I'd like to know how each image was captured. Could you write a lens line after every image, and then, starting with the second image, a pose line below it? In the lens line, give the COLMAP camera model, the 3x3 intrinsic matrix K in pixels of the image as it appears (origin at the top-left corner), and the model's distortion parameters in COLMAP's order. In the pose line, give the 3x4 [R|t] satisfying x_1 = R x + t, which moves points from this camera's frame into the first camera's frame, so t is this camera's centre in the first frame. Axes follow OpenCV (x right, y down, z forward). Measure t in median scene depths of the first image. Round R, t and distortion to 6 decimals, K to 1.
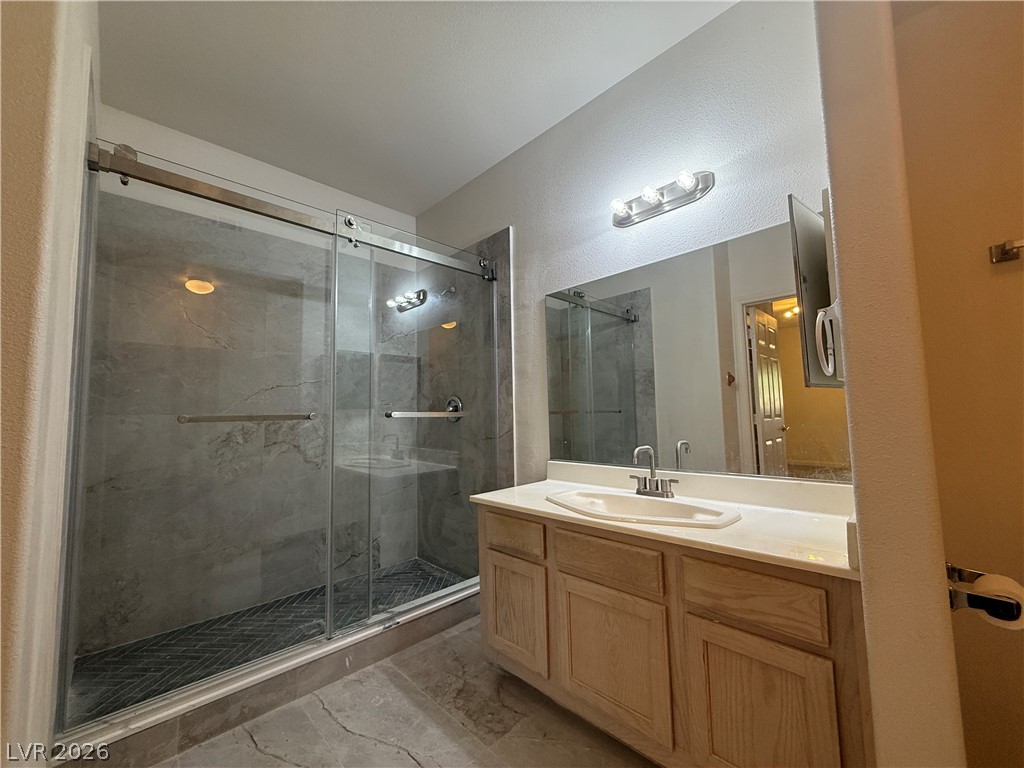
lens RADIAL K [[407.9, 0, 509.8], [0, 407.9, 385.1], [0, 0, 1]] dist [0.001029, 0.000310]
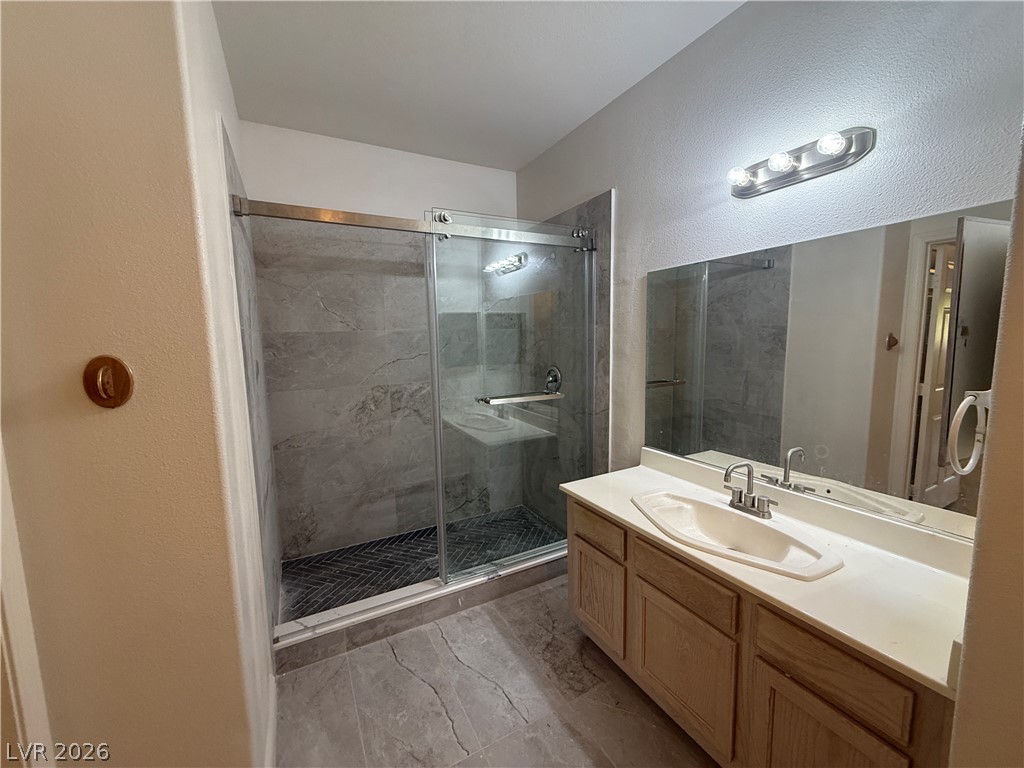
lens RADIAL K [[407.9, 0, 509.8], [0, 407.9, 385.1], [0, 0, 1]] dist [0.001029, 0.000310]
pose [[0.961061, 0.033355, -0.274316, 0.058165], [0.020314, 0.981475, 0.190510, -0.180011], [0.275589, -0.188664, 0.942580, 0.002625]]
